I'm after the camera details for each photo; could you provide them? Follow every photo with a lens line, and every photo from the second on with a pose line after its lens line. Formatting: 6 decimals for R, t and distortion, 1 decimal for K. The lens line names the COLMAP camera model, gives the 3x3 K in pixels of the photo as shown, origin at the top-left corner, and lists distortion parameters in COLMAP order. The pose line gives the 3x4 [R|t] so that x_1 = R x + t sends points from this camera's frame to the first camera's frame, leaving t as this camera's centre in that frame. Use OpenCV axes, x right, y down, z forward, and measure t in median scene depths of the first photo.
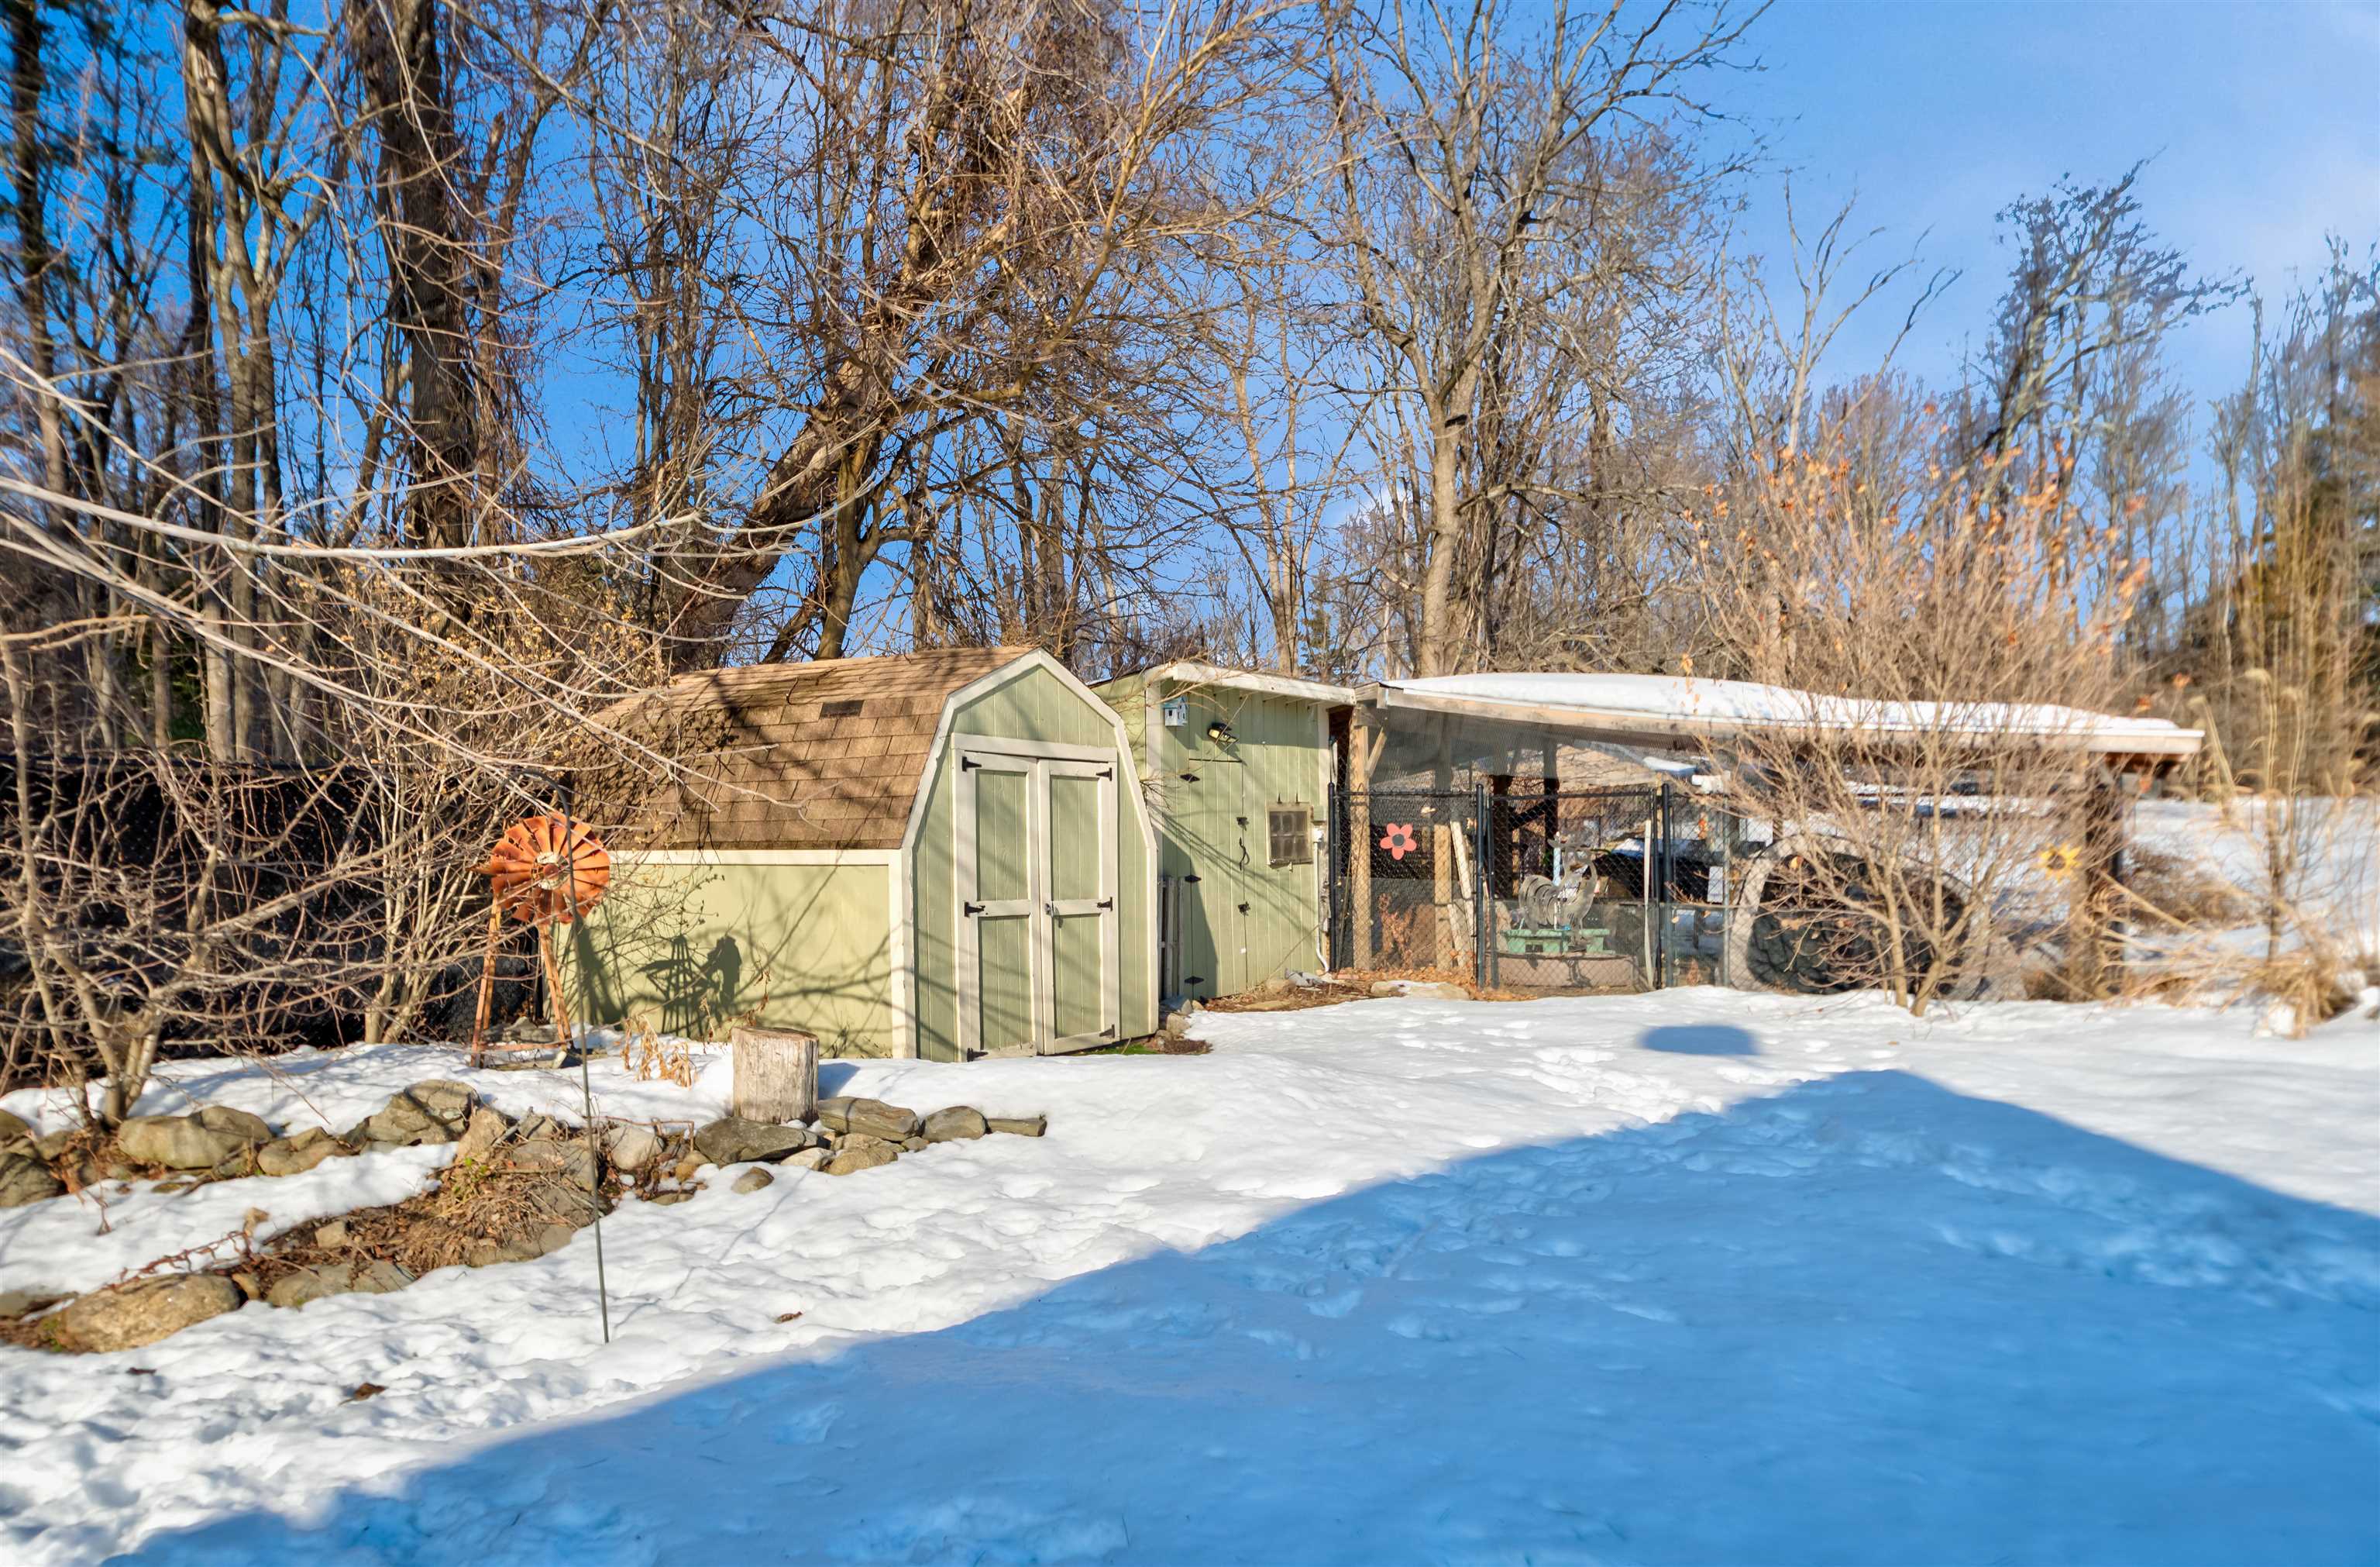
lens RADIAL K [[1637.1, 0, 1189.8], [0, 1637.1, 862.9], [0, 0, 1]] dist [0.001235, 0.000364]
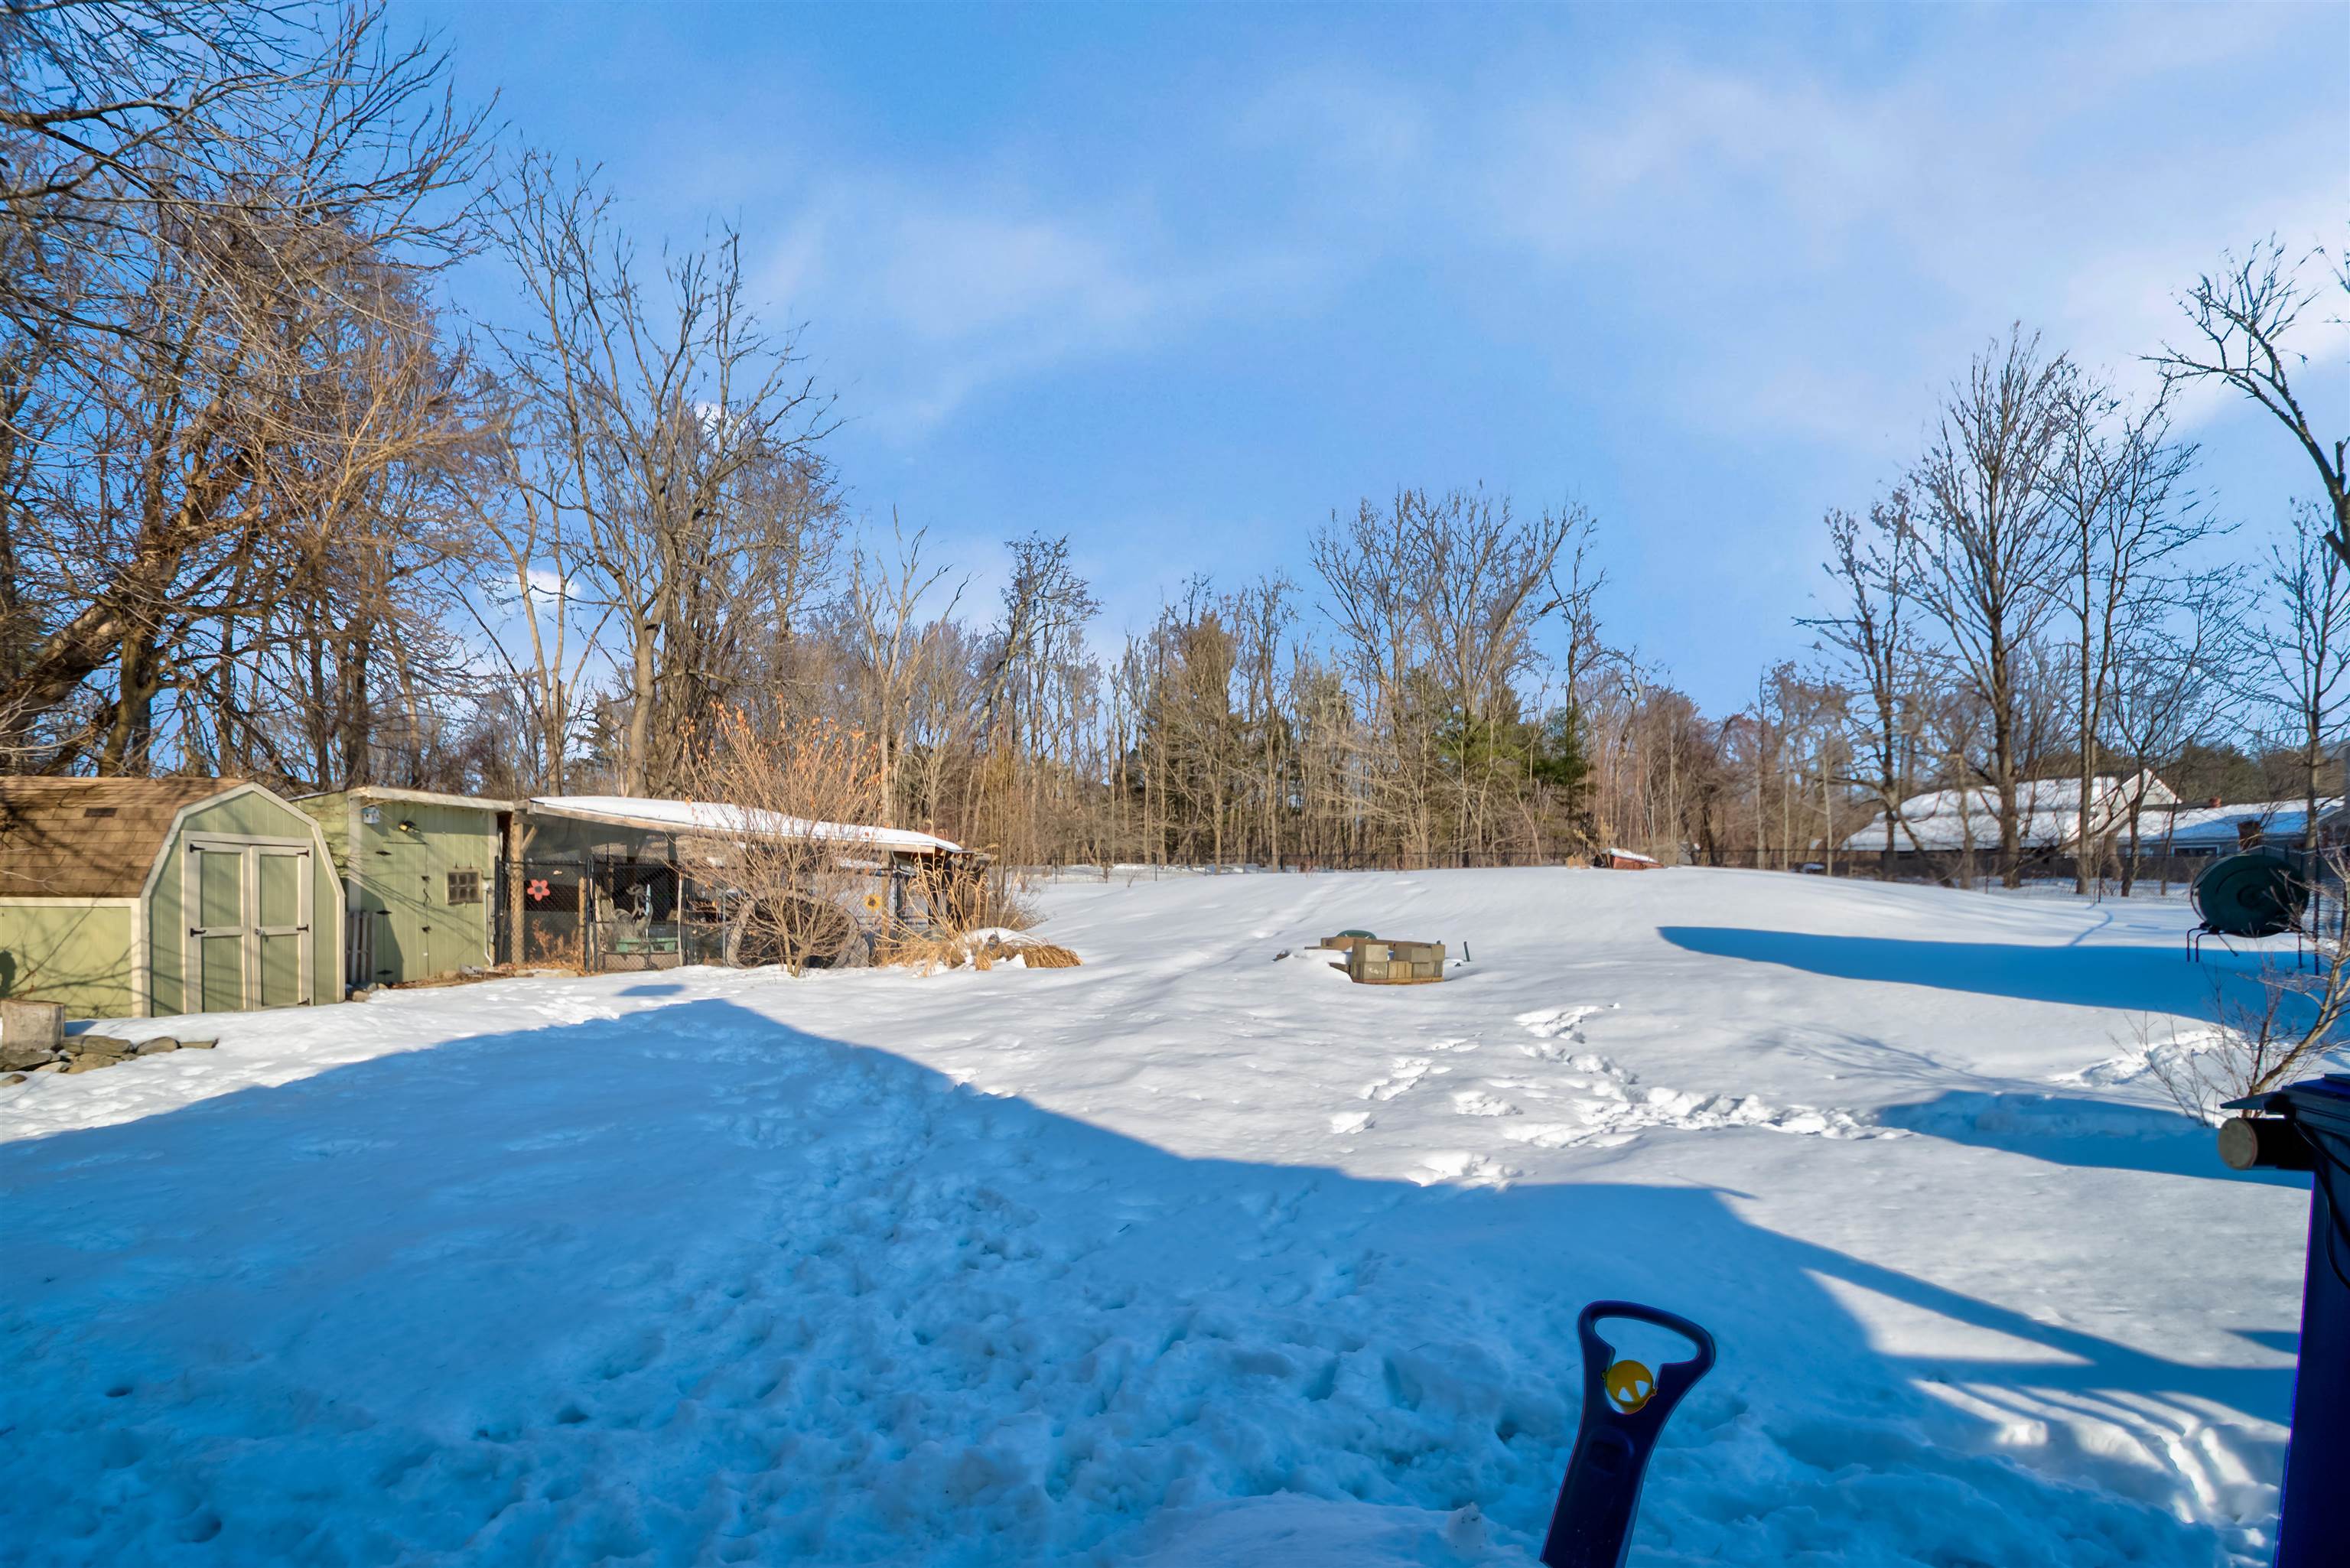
lens RADIAL K [[1030.5, 0, 1175.2], [0, 1030.5, 878.9], [0, 0, 1]] dist [-0.032761, -0.000505]
pose [[0.835347, 0.008353, 0.549659, 0.142484], [0.000683, 0.999868, -0.016233, -0.010154], [-0.549722, 0.013936, 0.835232, -0.421063]]
